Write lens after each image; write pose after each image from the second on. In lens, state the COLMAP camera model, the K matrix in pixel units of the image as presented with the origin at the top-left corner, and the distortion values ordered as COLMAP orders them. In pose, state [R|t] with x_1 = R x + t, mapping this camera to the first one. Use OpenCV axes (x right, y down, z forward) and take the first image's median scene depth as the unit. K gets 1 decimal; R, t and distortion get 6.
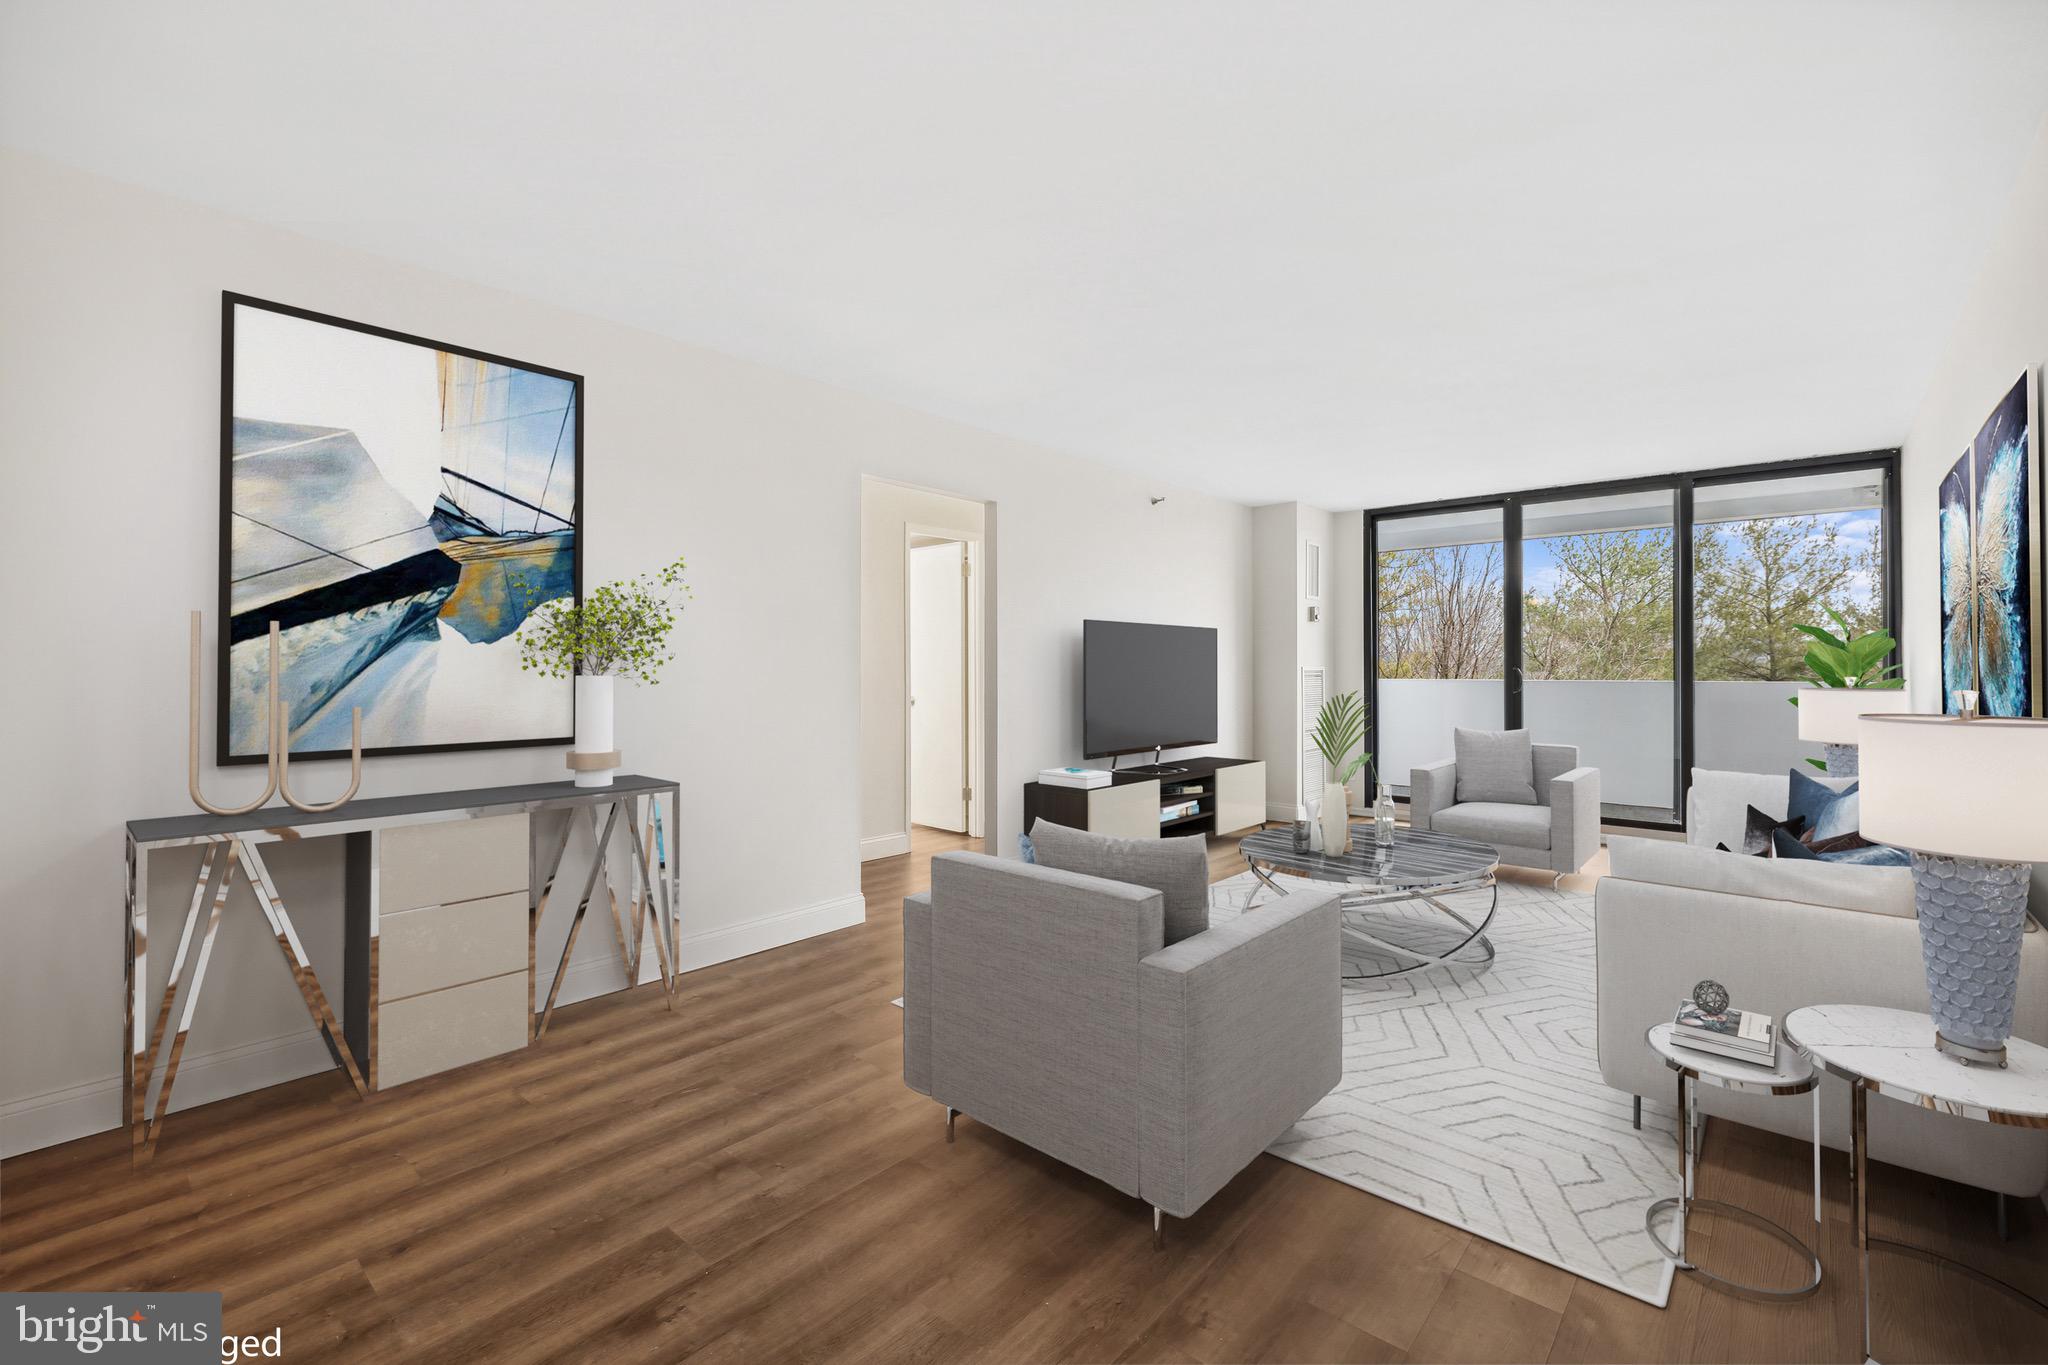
lens RADIAL K [[877.0, 0, 1024.0], [0, 877.0, 682.5], [0, 0, 1]] dist [-0.001660, -0.000152]
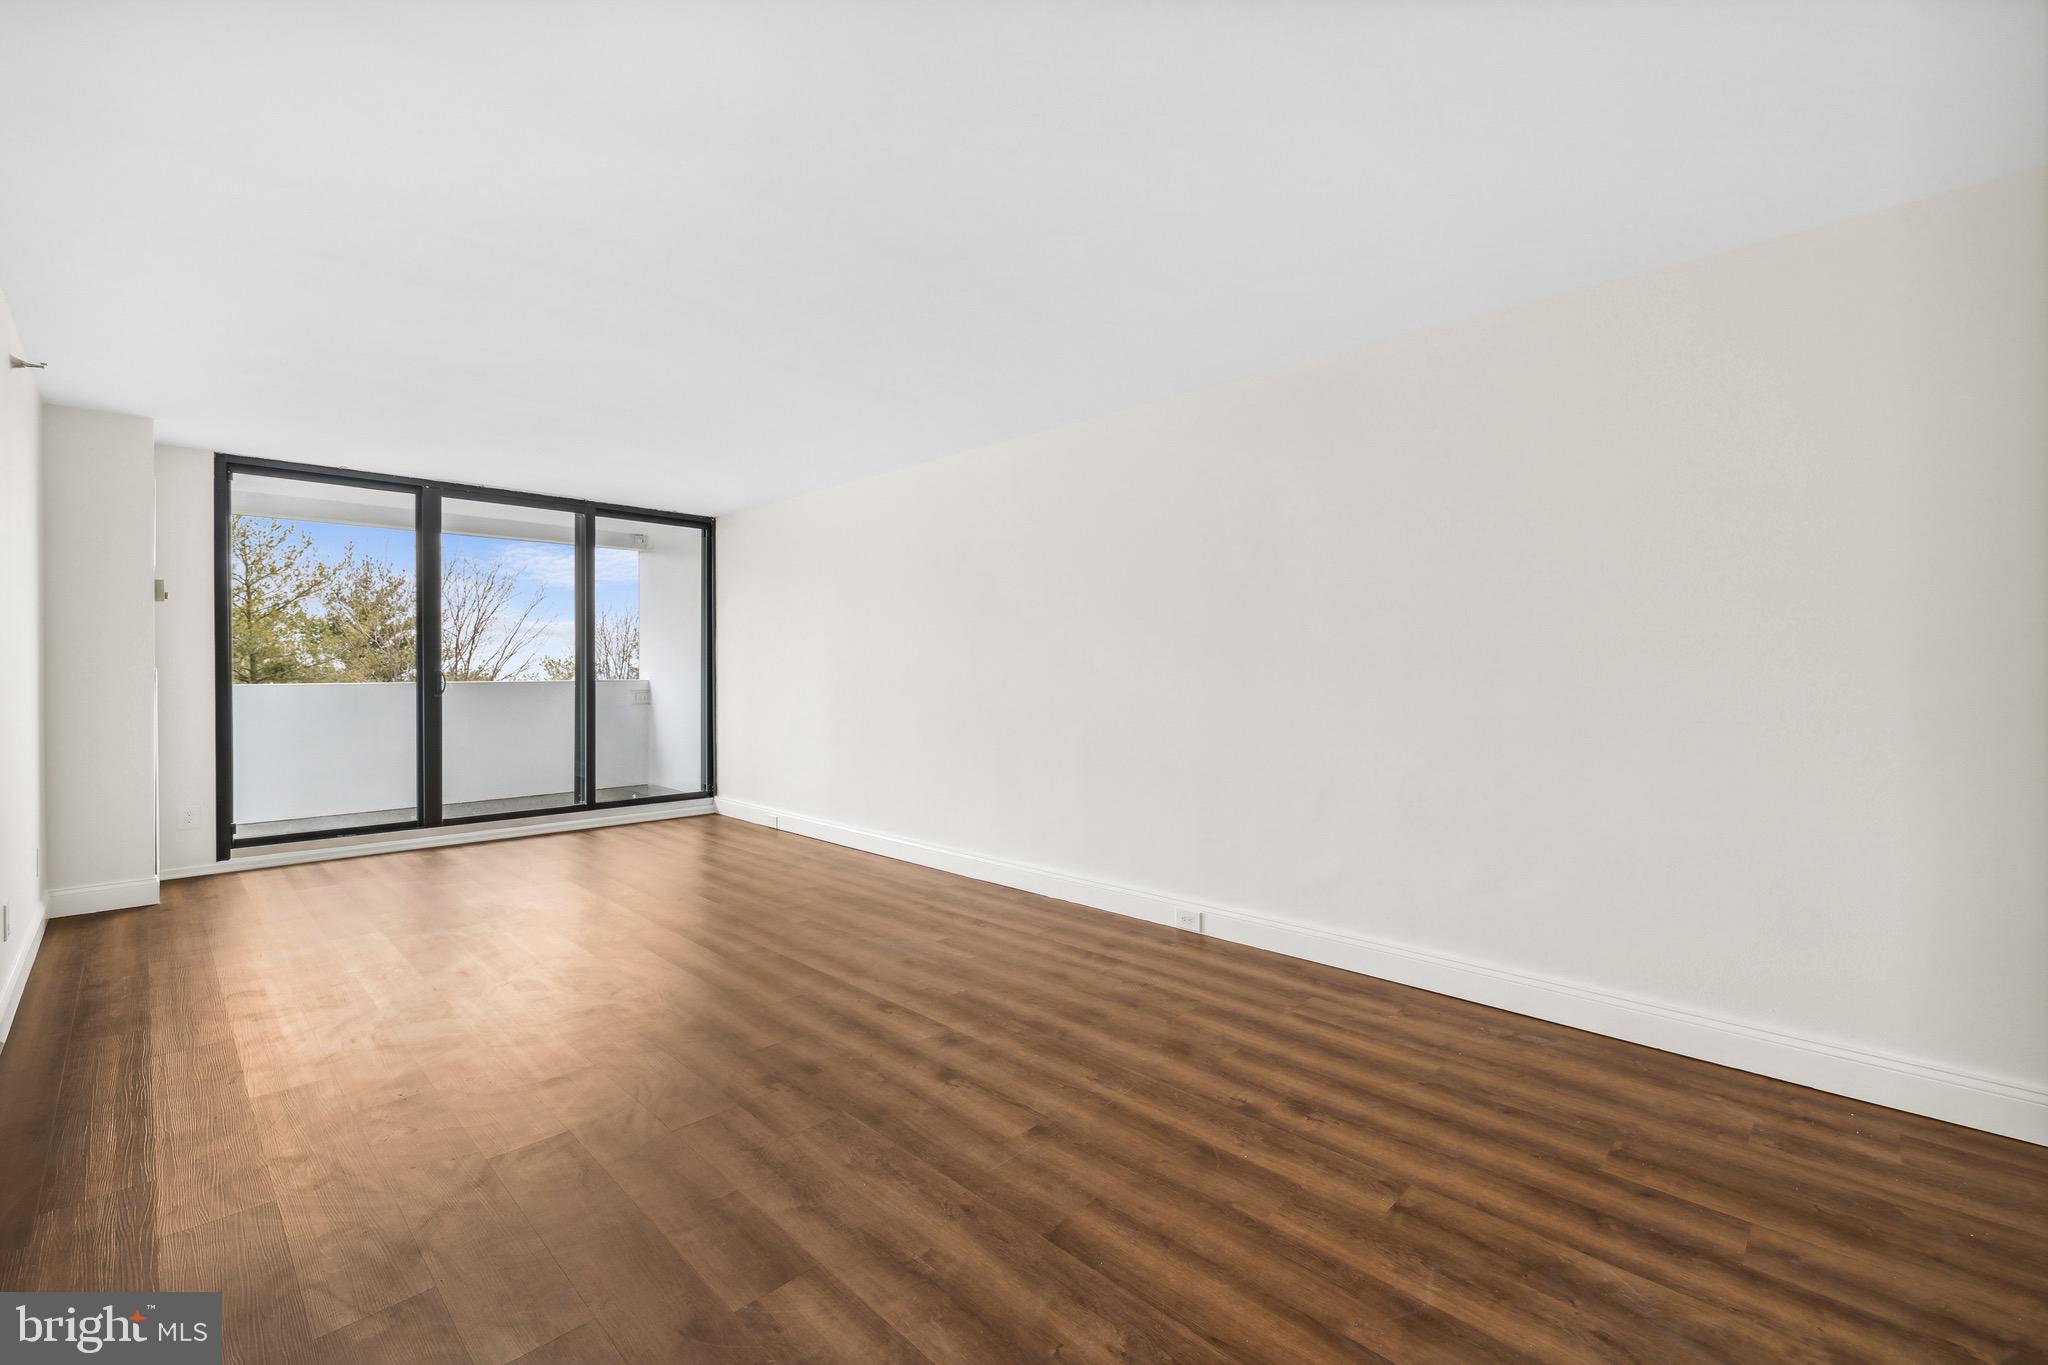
lens RADIAL K [[877.0, 0, 1024.0], [0, 877.0, 682.5], [0, 0, 1]] dist [-0.001660, -0.000152]
pose [[0.050861, -0.013917, 0.998609, -0.304220], [0.014796, 0.999804, 0.013180, -0.005898], [-0.998596, 0.014105, 0.051057, 0.296499]]
